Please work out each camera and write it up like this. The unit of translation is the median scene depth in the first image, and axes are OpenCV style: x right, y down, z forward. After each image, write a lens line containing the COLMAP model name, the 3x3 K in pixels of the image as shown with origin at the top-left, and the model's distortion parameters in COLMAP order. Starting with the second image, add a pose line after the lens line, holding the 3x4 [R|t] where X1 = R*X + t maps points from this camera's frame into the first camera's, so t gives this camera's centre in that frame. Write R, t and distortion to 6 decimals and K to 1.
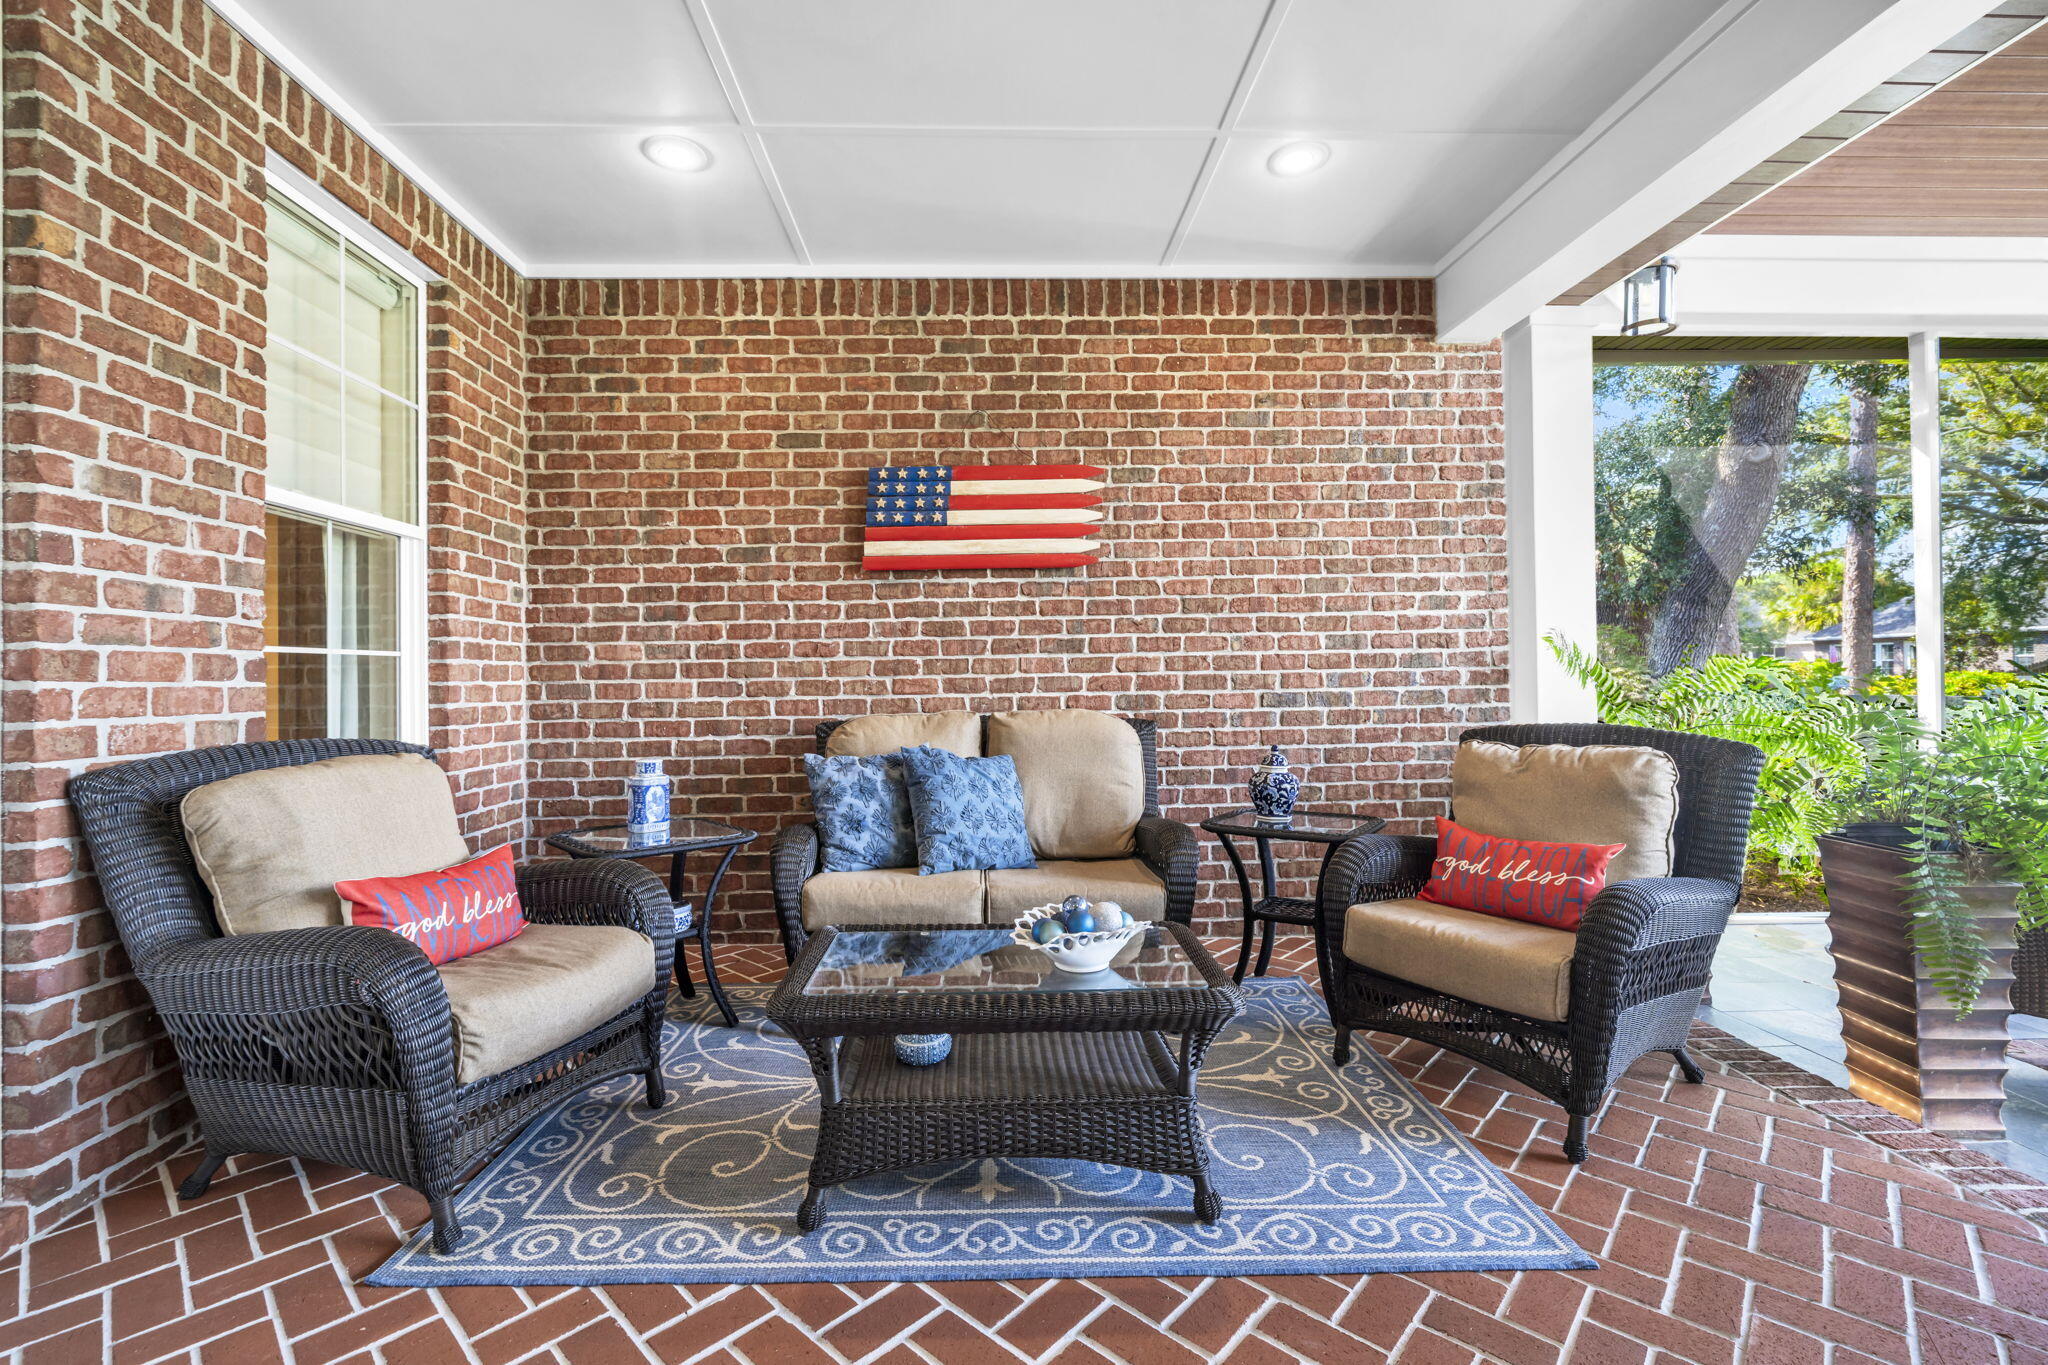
lens RADIAL K [[883.5, 0, 1005.0], [0, 883.5, 664.5], [0, 0, 1]] dist [-0.001109, 0.000551]
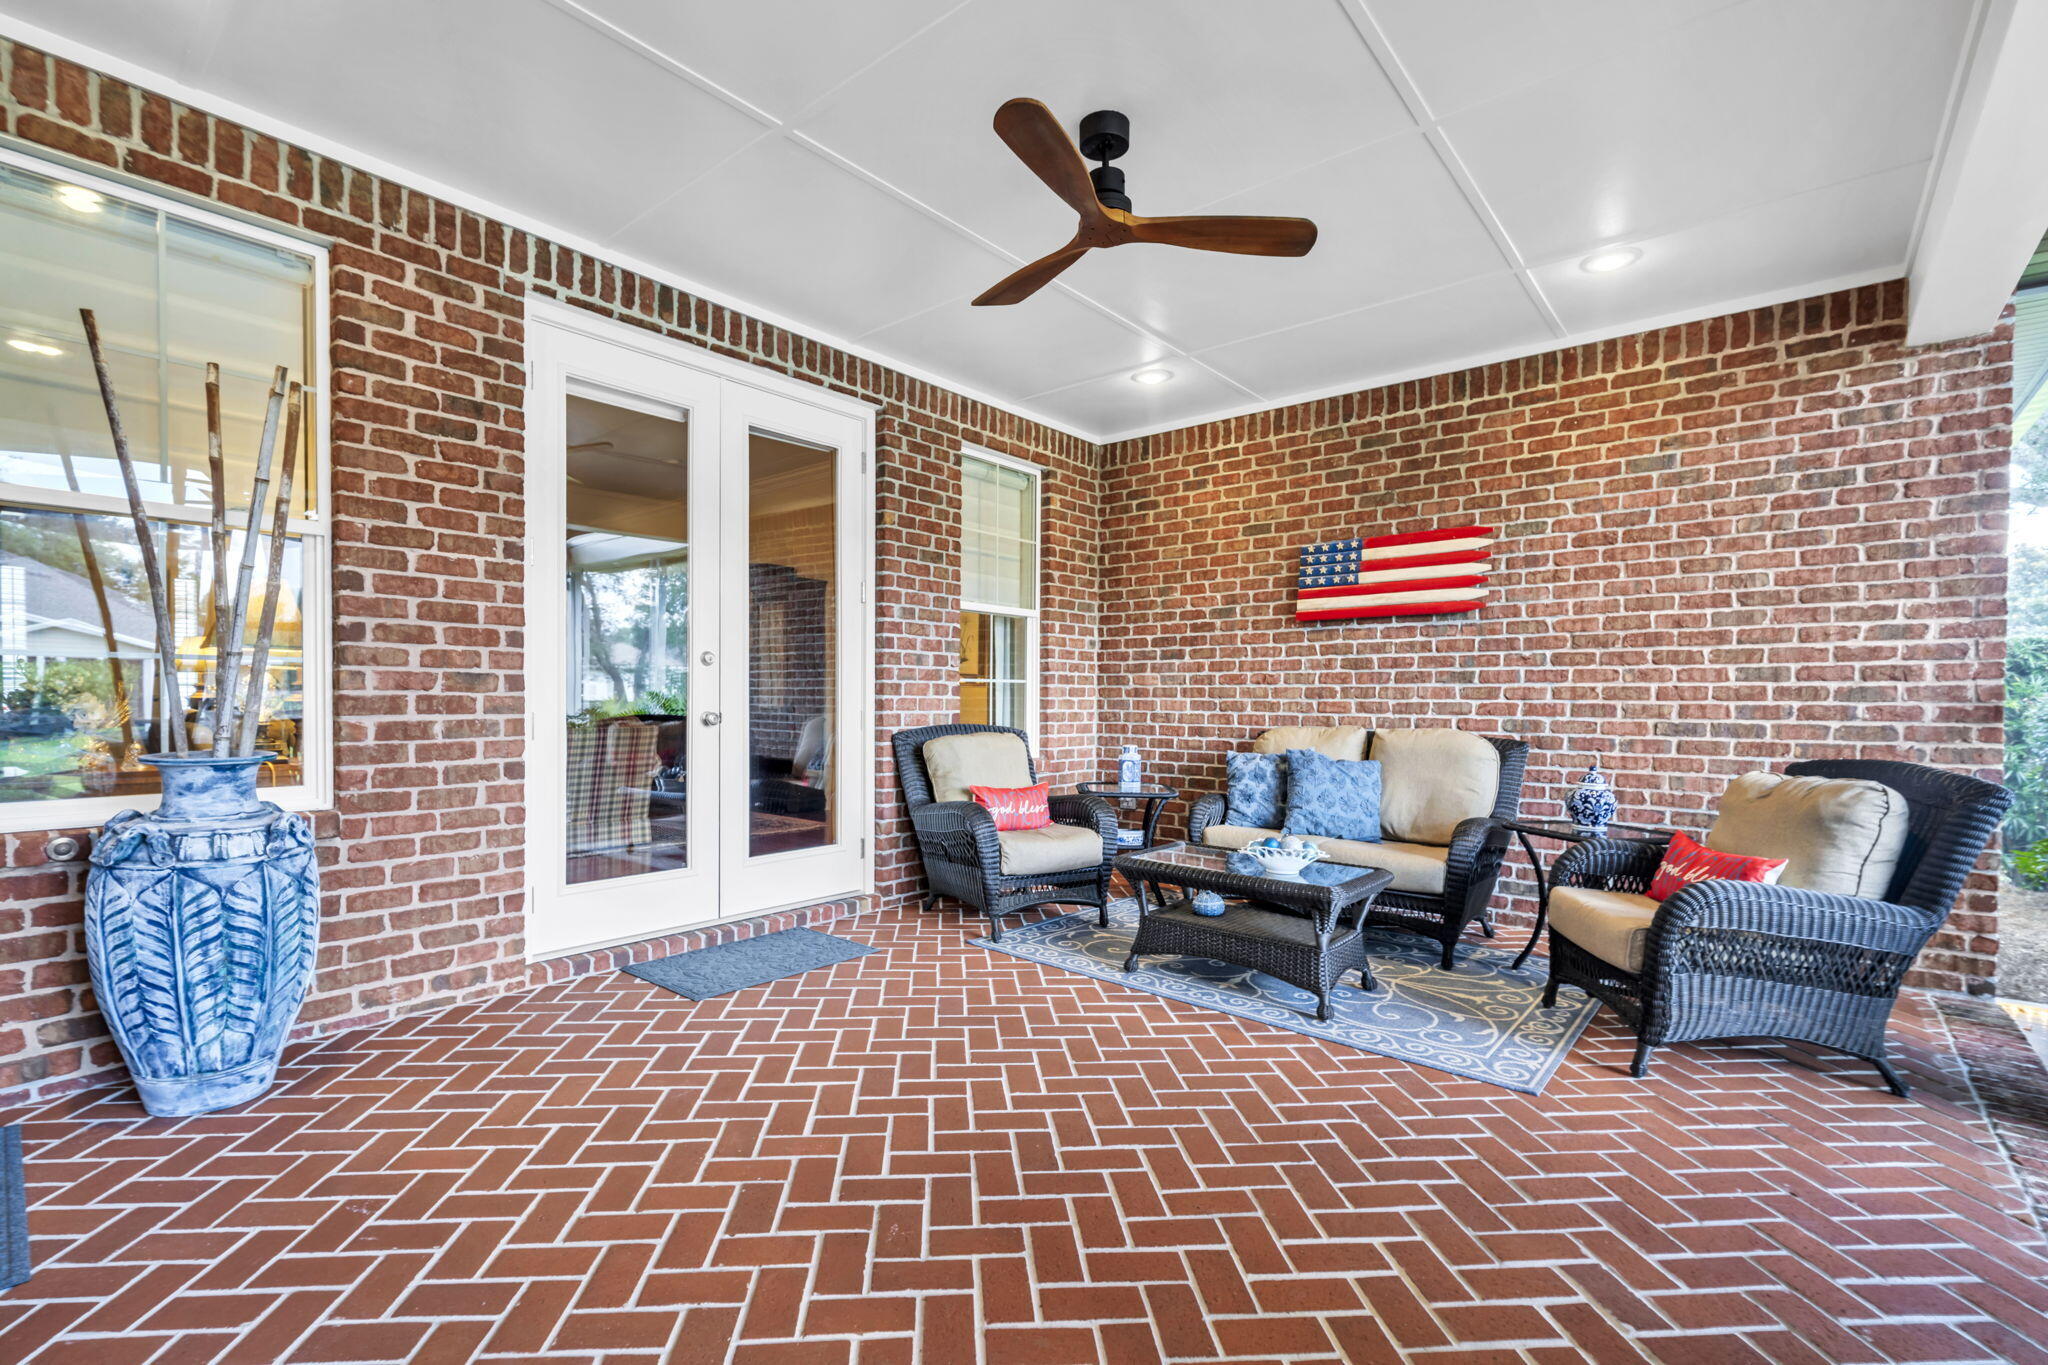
lens RADIAL K [[883.5, 0, 996.6], [0, 883.5, 712.2], [0, 0, 1]] dist [-0.001109, 0.000551]
pose [[0.735519, 0.030966, -0.676796, 0.427032], [-0.006198, 0.999221, 0.038984, -0.016504], [0.677476, -0.024479, 0.735138, -0.321729]]
